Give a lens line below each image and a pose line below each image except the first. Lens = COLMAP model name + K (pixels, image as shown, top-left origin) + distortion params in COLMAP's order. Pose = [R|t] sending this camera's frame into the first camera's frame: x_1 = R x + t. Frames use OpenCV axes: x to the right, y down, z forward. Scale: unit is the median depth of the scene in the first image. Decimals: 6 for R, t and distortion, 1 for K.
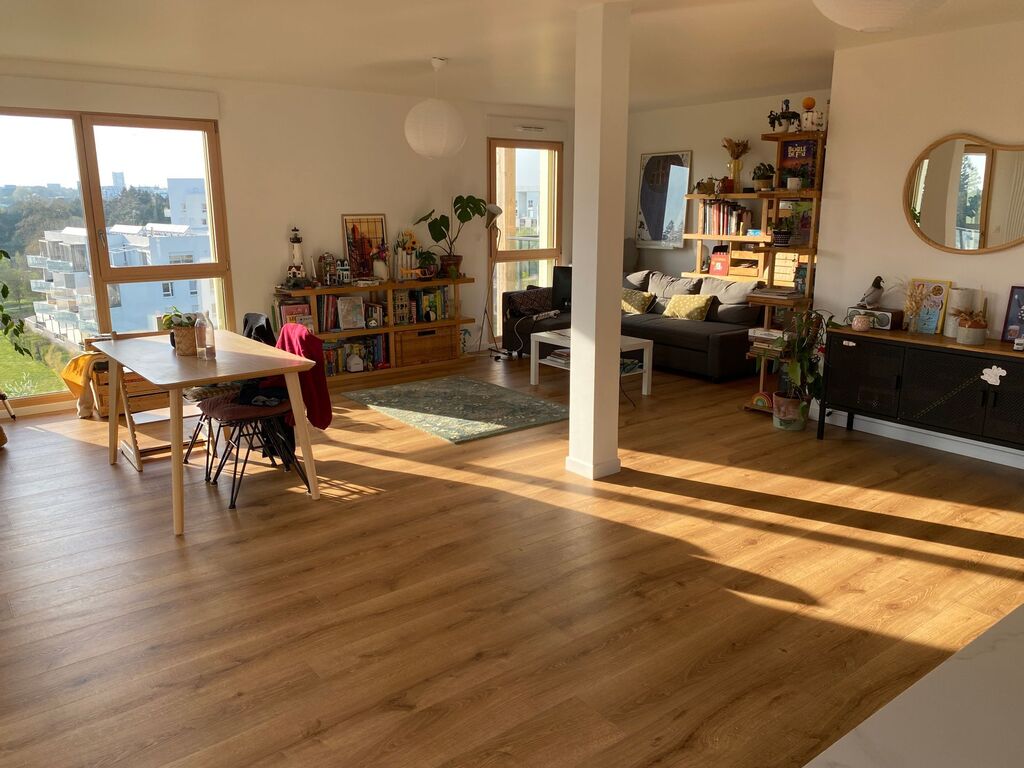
lens RADIAL K [[787.8, 0, 502.6], [0, 787.8, 383.7], [0, 0, 1]] dist [0.025395, -0.004224]
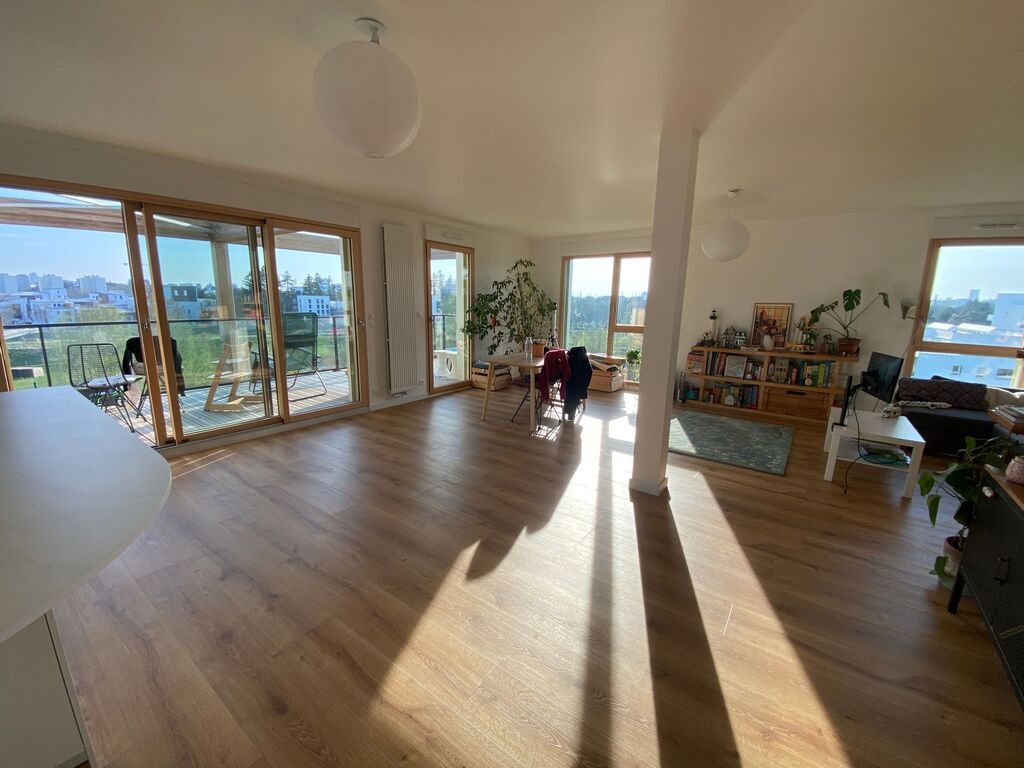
lens RADIAL K [[420.7, 0, 515.7], [0, 420.7, 386.6], [0, 0, 1]] dist [0.020639, -0.024411]
pose [[0.269324, 0.202195, -0.941585, 0.518867], [-0.236407, 0.961676, 0.138890, -0.073941], [0.933583, 0.185191, 0.306802, 0.406332]]
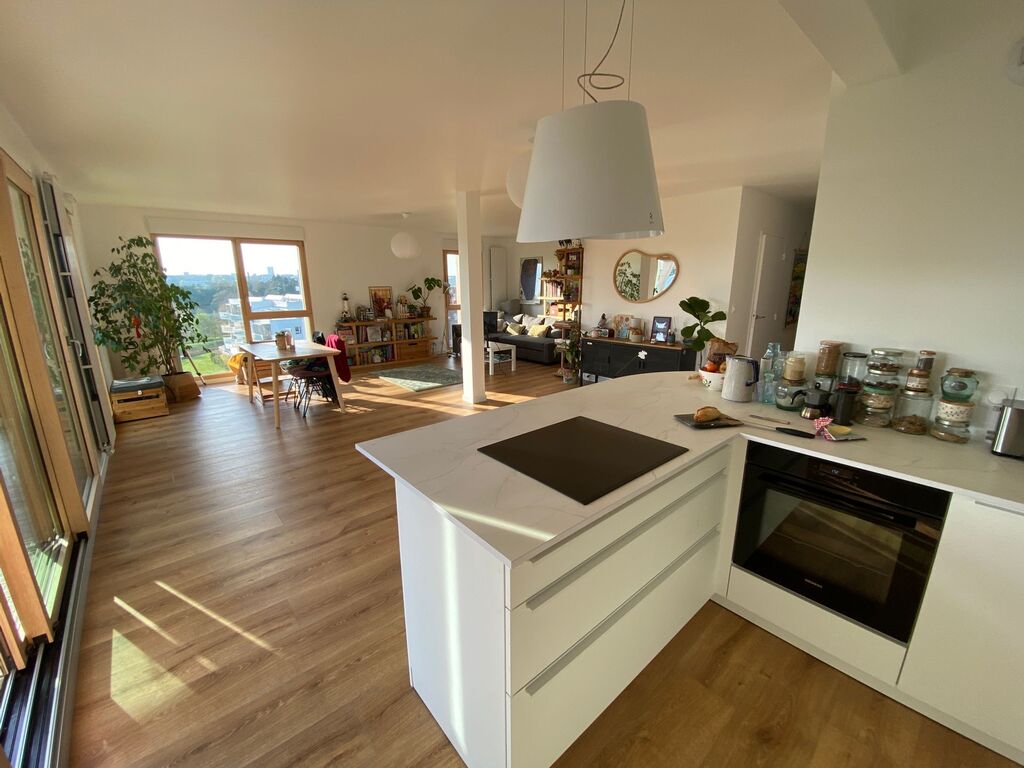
lens RADIAL K [[420.7, 0, 515.7], [0, 420.7, 386.6], [0, 0, 1]] dist [0.020639, -0.024411]
pose [[0.997579, -0.015149, 0.067870, 0.113318], [0.014216, 0.999798, 0.014198, 0.041452], [-0.068071, -0.013199, 0.997593, -0.146630]]
